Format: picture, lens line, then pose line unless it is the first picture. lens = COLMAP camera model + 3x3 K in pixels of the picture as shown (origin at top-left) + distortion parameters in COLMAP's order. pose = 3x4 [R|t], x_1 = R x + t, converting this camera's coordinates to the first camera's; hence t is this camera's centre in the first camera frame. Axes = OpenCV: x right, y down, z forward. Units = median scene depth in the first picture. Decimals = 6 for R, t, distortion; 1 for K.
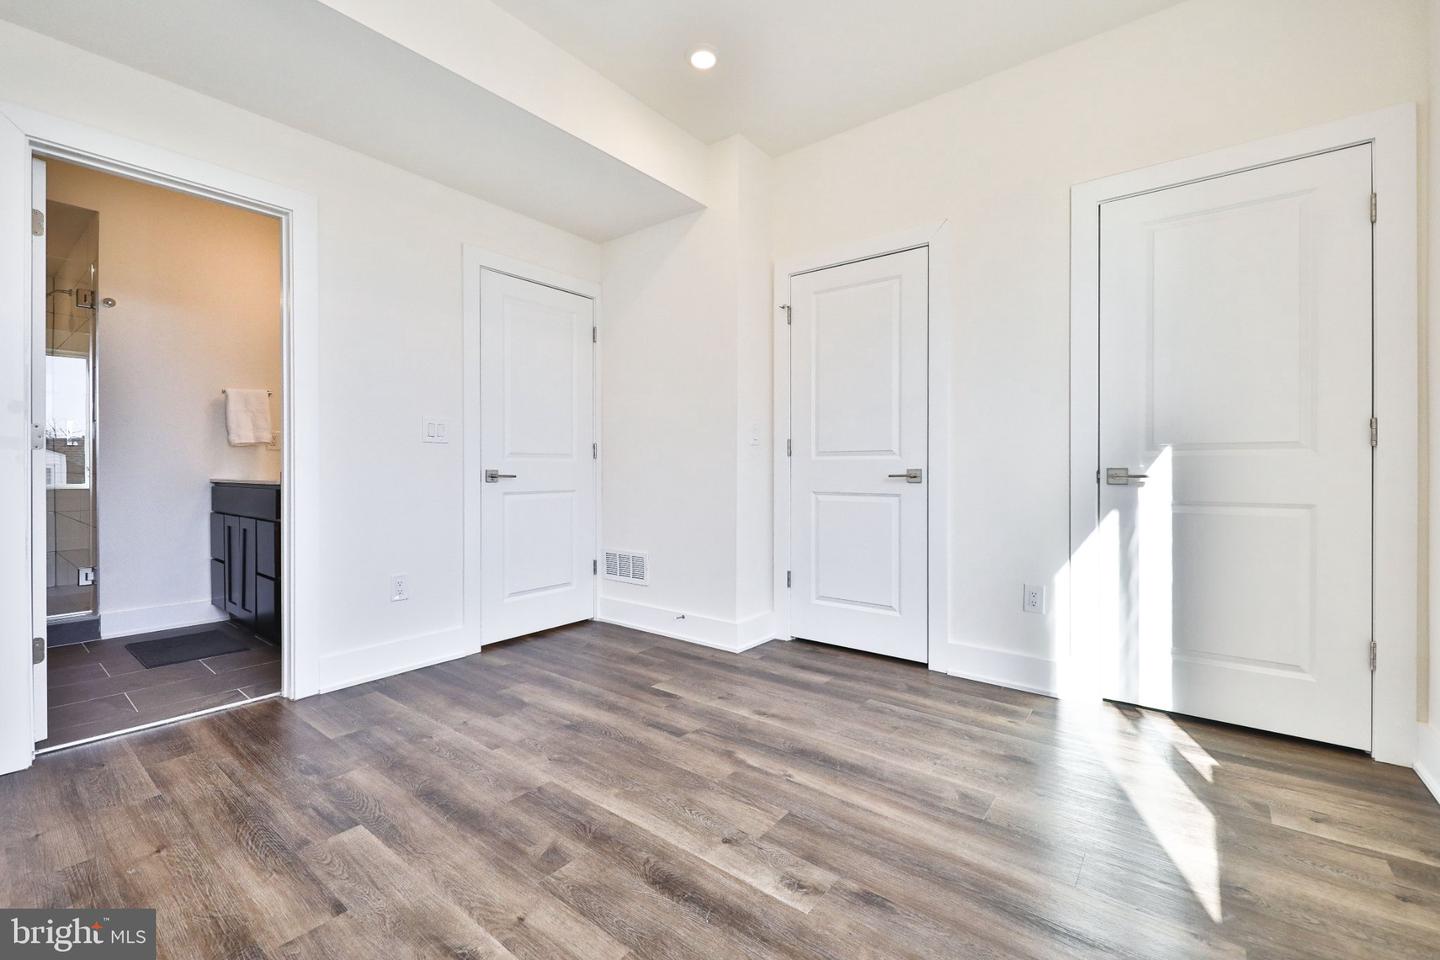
lens RADIAL K [[600.2, 0, 721.5], [0, 600.2, 476.1], [0, 0, 1]] dist [0.001178, 0.000084]
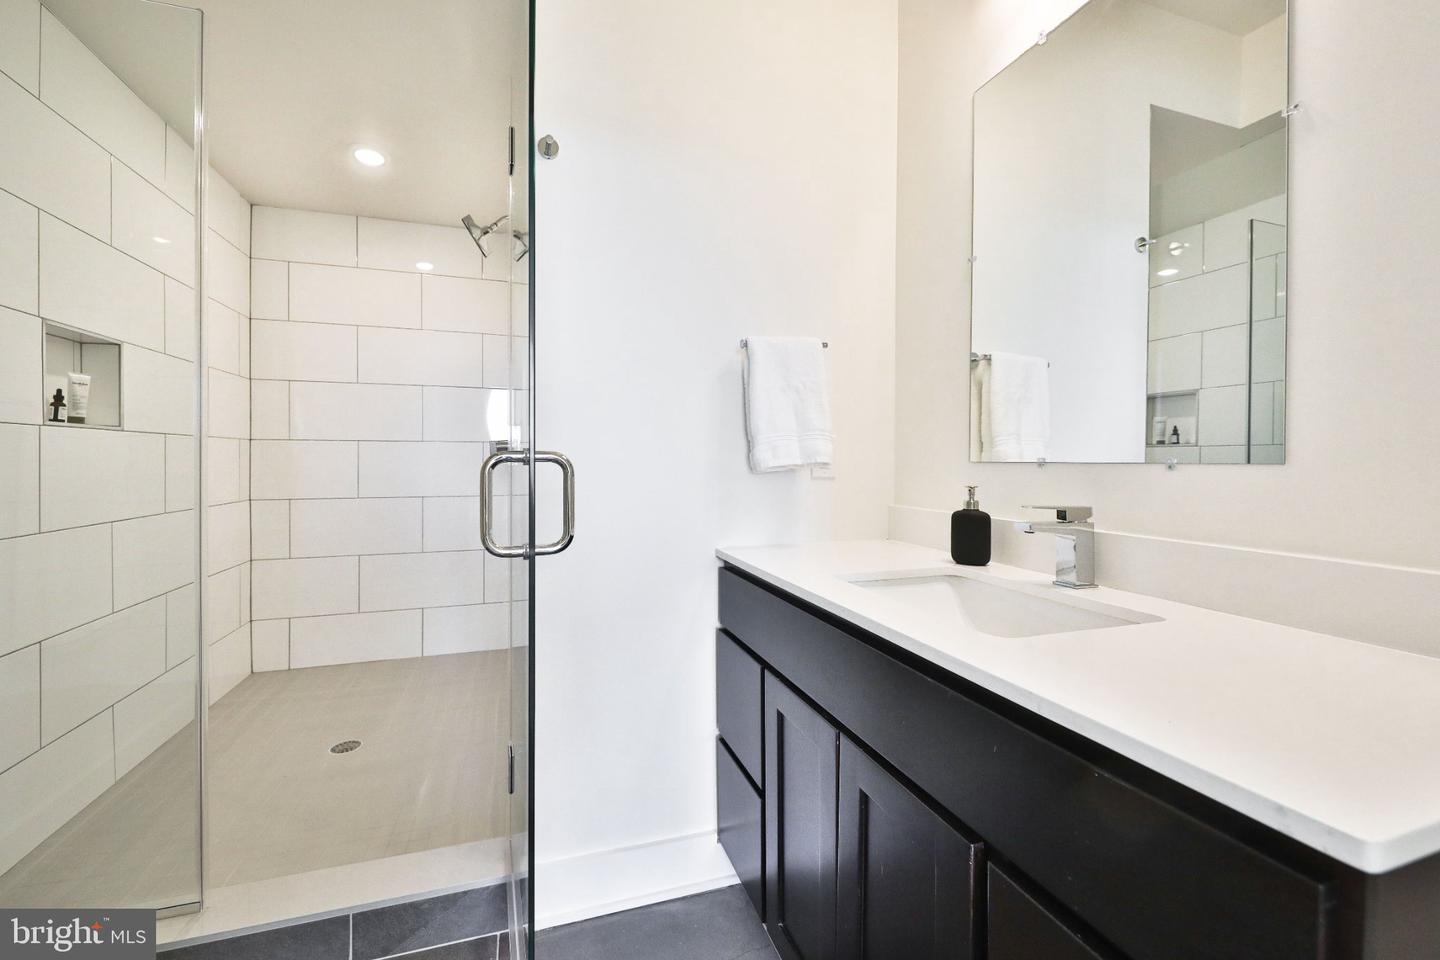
lens RADIAL K [[569.6, 0, 716.5], [0, 569.6, 470.8], [0, 0, 1]] dist [-0.006937, -0.000277]
pose [[0.829397, 0.007972, -0.558603, -0.621038], [-0.006706, 0.999968, 0.004313, -0.054065], [0.558619, 0.000169, 0.829424, 0.657914]]
